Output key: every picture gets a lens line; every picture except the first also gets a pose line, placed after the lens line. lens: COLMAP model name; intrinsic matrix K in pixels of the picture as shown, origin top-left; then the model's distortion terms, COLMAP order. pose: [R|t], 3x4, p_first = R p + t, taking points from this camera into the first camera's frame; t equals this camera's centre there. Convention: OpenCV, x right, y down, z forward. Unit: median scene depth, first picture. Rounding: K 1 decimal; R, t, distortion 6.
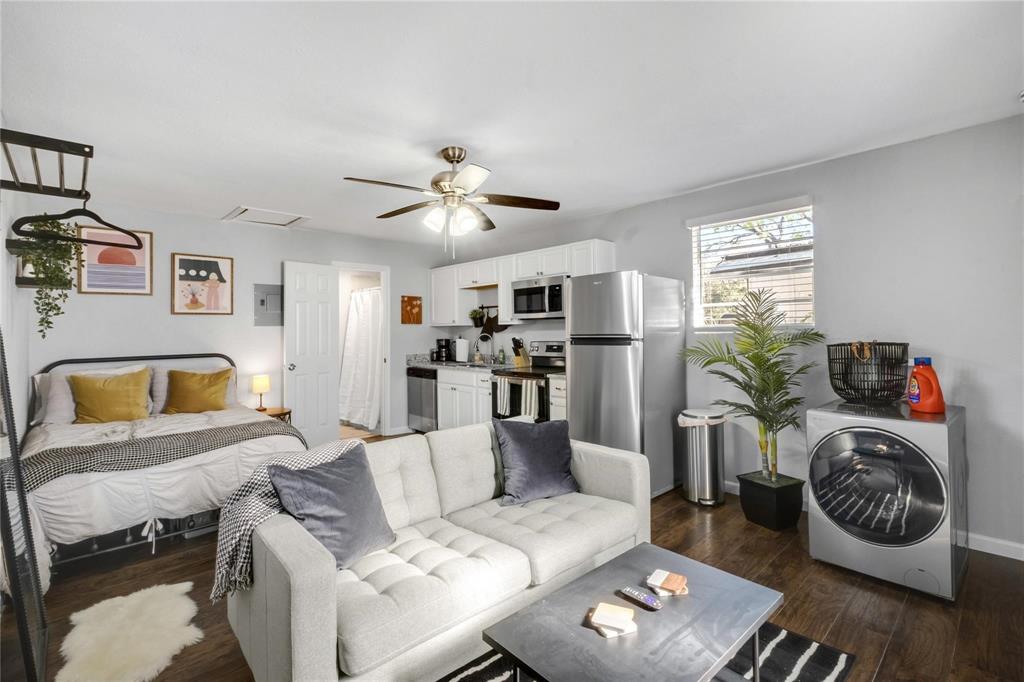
lens RADIAL K [[459.5, 0, 512.6], [0, 459.5, 325.4], [0, 0, 1]] dist [0.005160, -0.000164]
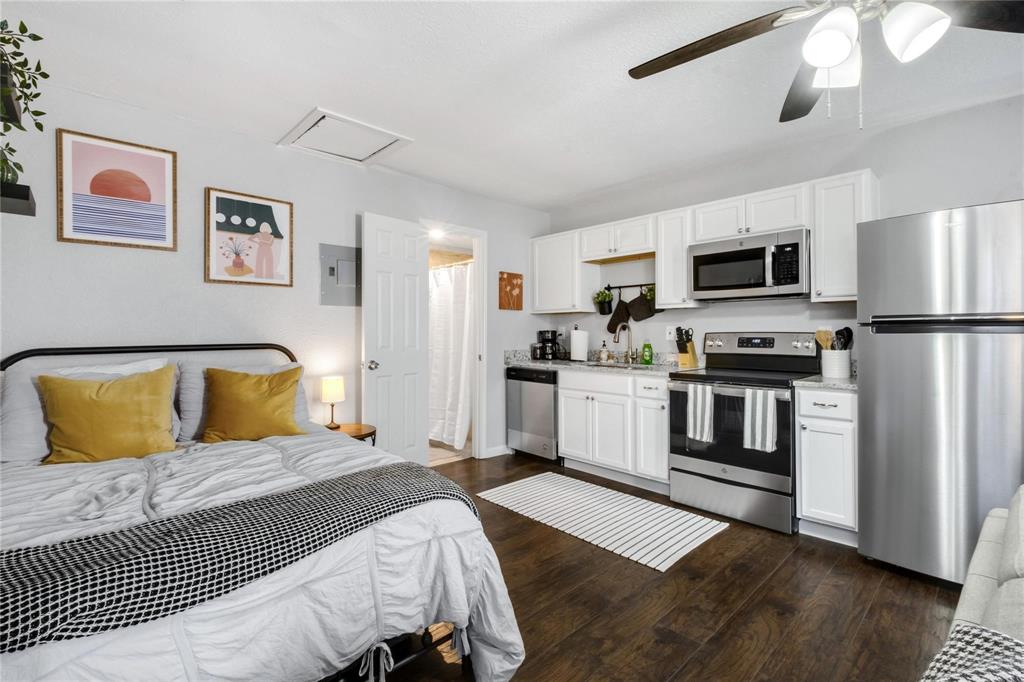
lens RADIAL K [[459.5, 0, 514.3], [0, 459.5, 332.9], [0, 0, 1]] dist [0.005160, -0.000164]
pose [[0.999918, 0.009810, -0.008237, -0.281336], [-0.009683, 0.999836, 0.015325, 0.031356], [0.008386, -0.015244, 0.999849, 0.333216]]
